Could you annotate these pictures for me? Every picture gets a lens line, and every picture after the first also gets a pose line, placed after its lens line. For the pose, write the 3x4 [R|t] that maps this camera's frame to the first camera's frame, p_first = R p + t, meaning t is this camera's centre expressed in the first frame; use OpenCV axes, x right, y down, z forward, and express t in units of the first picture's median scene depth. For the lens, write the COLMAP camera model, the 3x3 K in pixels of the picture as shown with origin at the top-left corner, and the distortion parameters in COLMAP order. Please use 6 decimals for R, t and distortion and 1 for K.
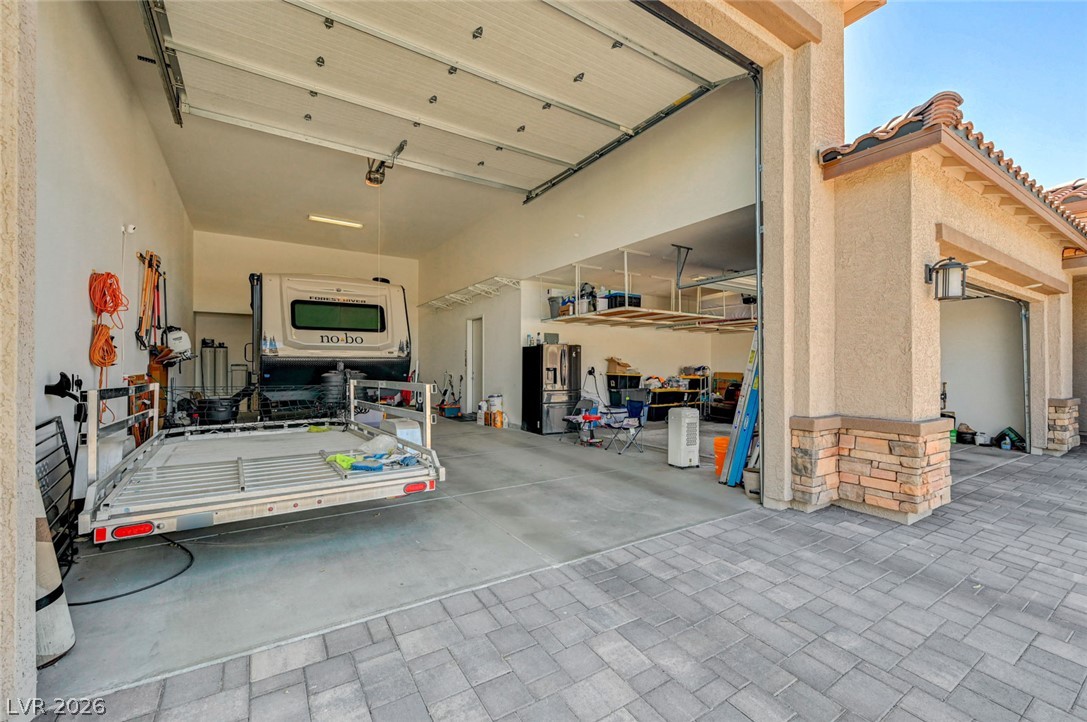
lens RADIAL K [[460.6, 0, 543.5], [0, 460.6, 361.0], [0, 0, 1]] dist [0.001741, 0.000249]
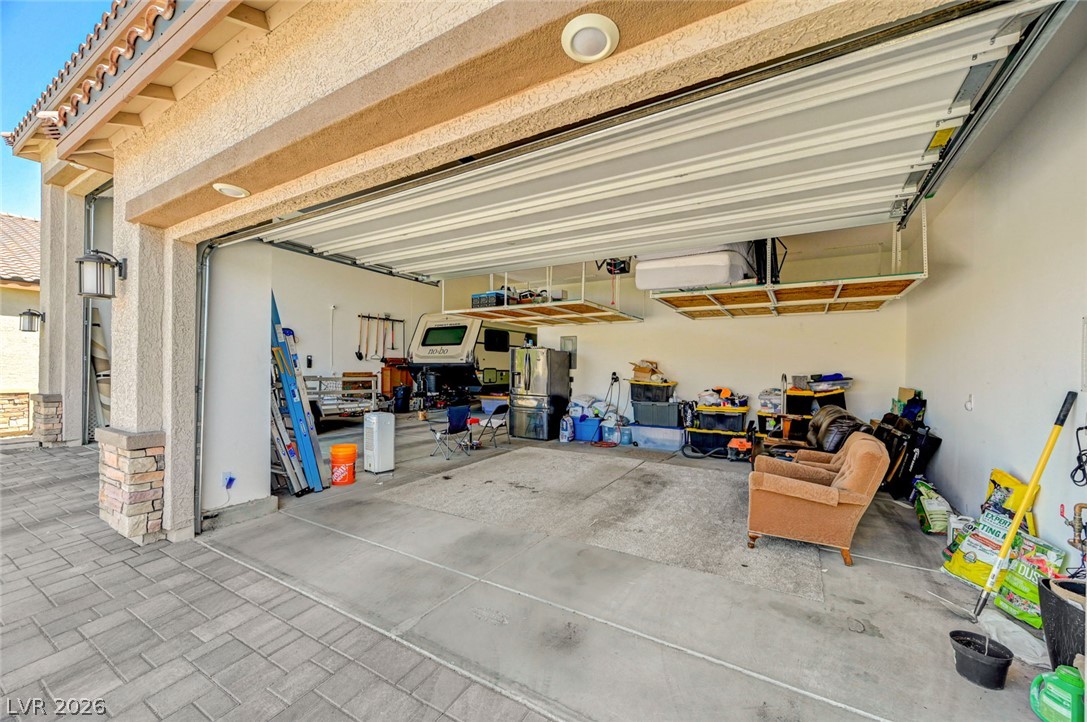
lens RADIAL K [[432.4, 0, 543.5], [0, 432.4, 361.0], [0, 0, 1]] dist [0.001125, 0.000007]
pose [[0.436321, -0.010886, -0.899725, 0.962104], [-0.000347, 0.999925, -0.012267, 0.002444], [0.899791, 0.005665, 0.436284, 0.672892]]
